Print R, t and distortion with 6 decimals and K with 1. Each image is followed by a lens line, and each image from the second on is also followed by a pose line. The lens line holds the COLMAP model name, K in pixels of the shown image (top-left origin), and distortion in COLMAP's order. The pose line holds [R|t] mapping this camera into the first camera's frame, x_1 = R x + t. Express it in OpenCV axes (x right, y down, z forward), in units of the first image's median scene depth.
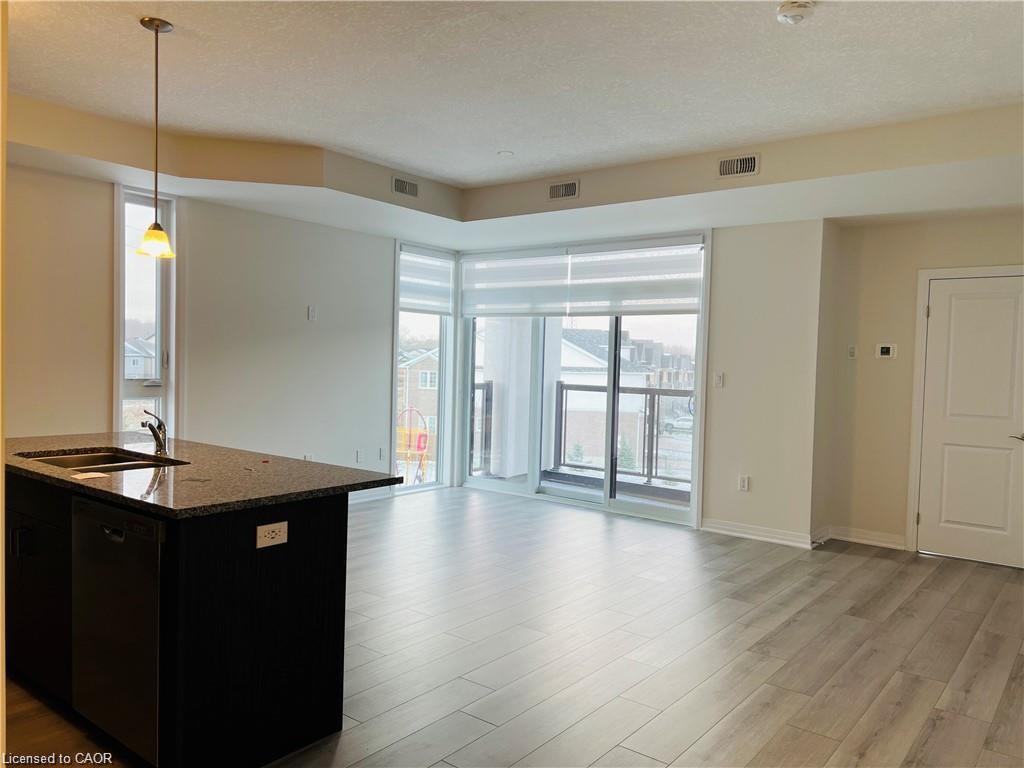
lens RADIAL K [[765.1, 0, 504.4], [0, 765.1, 393.6], [0, 0, 1]] dist [0.061091, -0.074043]
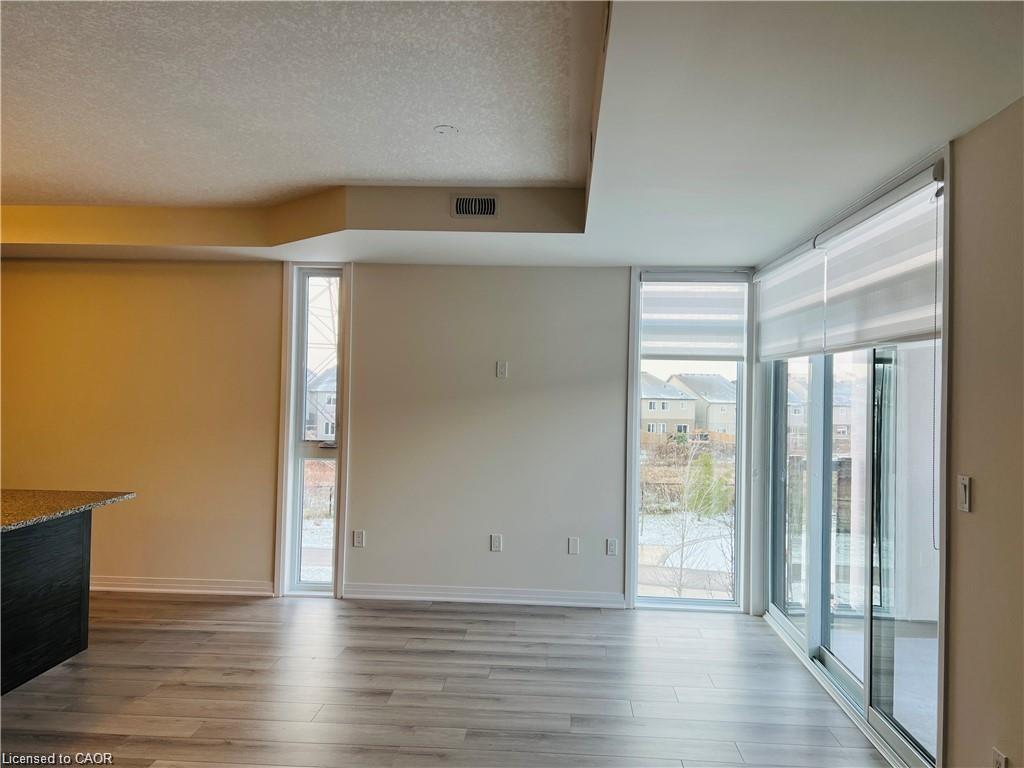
lens RADIAL K [[765.1, 0, 518.9], [0, 765.1, 377.6], [0, 0, 1]] dist [0.061091, -0.074043]
pose [[0.575122, -0.028441, -0.817573, 0.480557], [-0.039890, 0.997232, -0.062751, -0.044059], [0.817094, 0.068703, 0.572396, 0.551384]]
